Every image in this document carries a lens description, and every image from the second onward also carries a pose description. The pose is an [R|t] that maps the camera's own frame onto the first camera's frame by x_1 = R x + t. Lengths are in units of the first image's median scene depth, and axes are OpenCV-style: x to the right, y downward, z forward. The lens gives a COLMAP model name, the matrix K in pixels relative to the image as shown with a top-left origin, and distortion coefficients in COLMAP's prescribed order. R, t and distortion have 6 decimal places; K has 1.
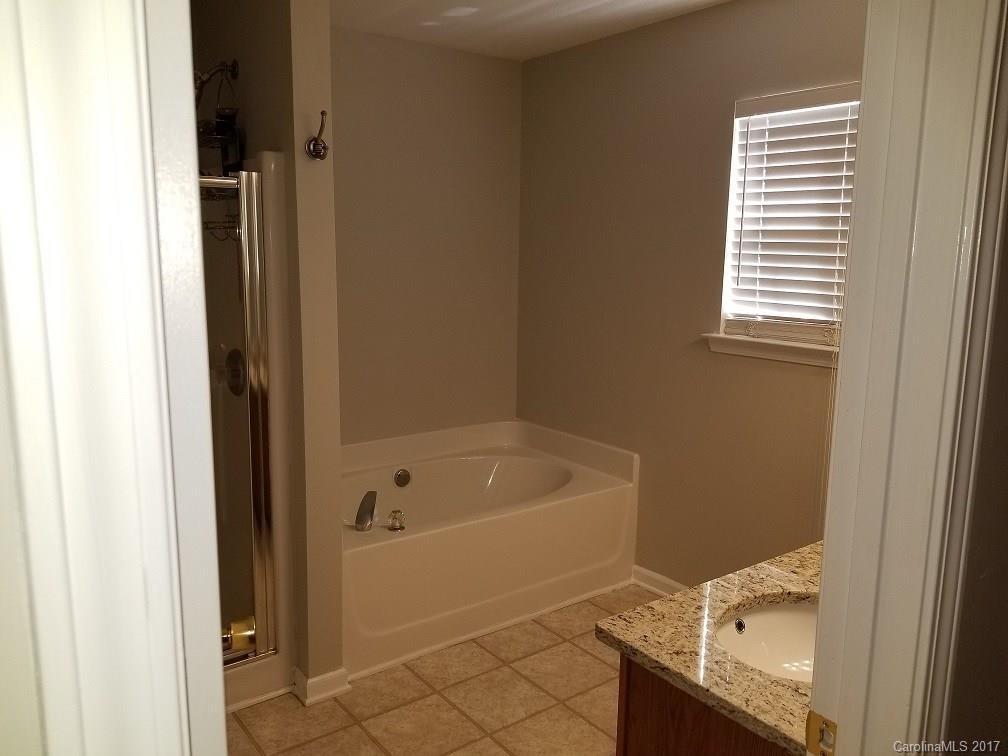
lens RADIAL K [[821.6, 0, 504.0], [0, 821.6, 378.0], [0, 0, 1]] dist [0.052258, -0.003082]
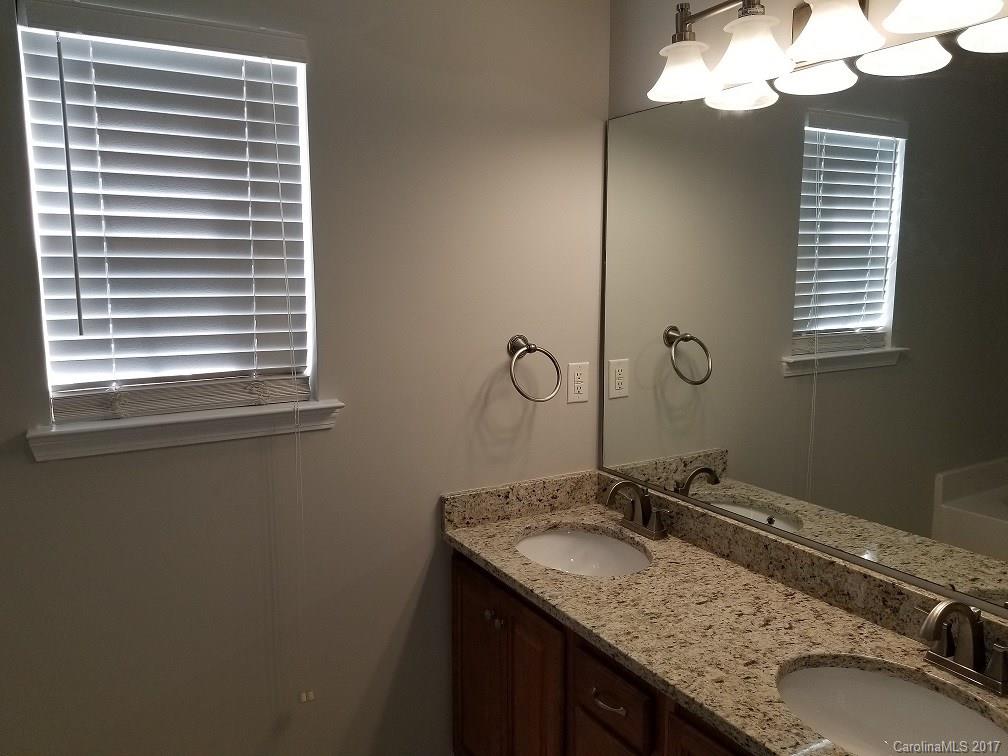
lens RADIAL K [[821.6, 0, 504.0], [0, 821.6, 378.0], [0, 0, 1]] dist [0.052258, -0.003082]
pose [[0.137965, -0.145626, 0.979673, -0.240966], [0.175059, 0.977144, 0.120597, -0.103627], [-0.974844, 0.154862, 0.160305, 0.646255]]
